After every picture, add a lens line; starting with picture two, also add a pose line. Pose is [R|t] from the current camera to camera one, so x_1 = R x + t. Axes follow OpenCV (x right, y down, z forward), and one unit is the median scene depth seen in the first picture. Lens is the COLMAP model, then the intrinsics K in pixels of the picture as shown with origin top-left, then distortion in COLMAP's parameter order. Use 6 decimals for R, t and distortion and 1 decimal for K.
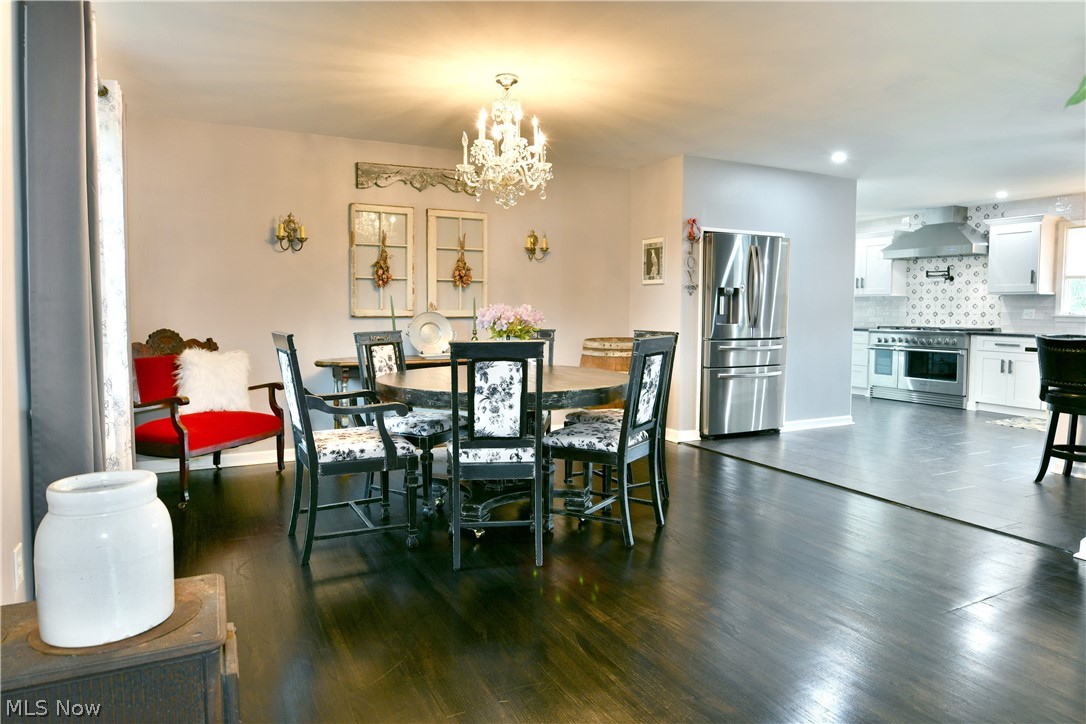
lens RADIAL K [[660.1, 0, 541.5], [0, 660.1, 342.1], [0, 0, 1]] dist [-0.013567, -0.003162]
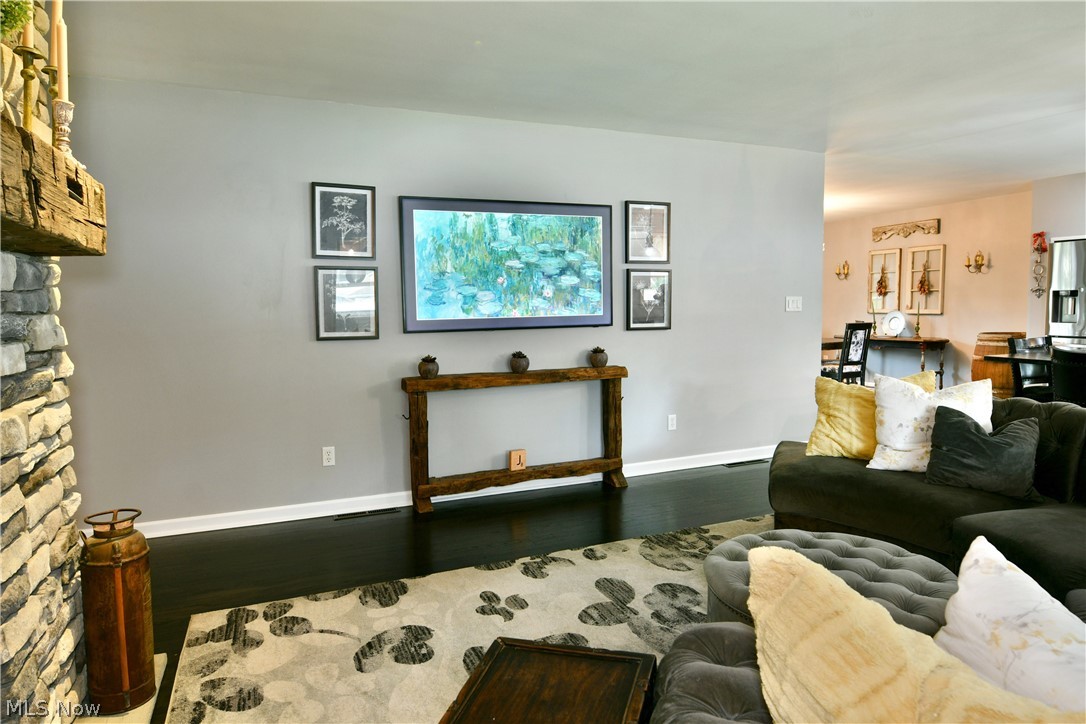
lens RADIAL K [[660.1, 0, 538.5], [0, 660.1, 353.9], [0, 0, 1]] dist [-0.013567, -0.003162]
pose [[-0.066537, 0.071851, -0.995194, 1.143605], [-0.040901, 0.996369, 0.074671, -0.017246], [0.996945, 0.045672, -0.063357, 0.148868]]
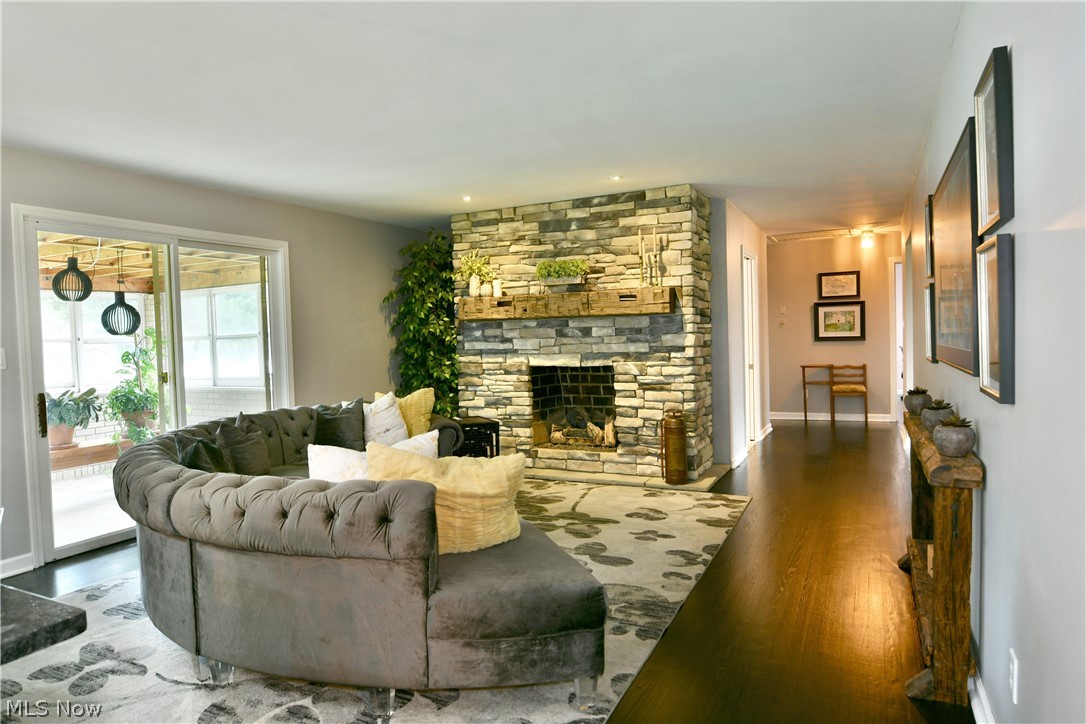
lens RADIAL K [[660.1, 0, 544.1], [0, 660.1, 360.4], [0, 0, 1]] dist [-0.013567, -0.003162]
pose [[-0.598425, -0.019309, 0.800946, 0.377269], [0.067536, 0.994936, 0.074445, -0.042090], [-0.798327, 0.098642, -0.594090, 0.506283]]
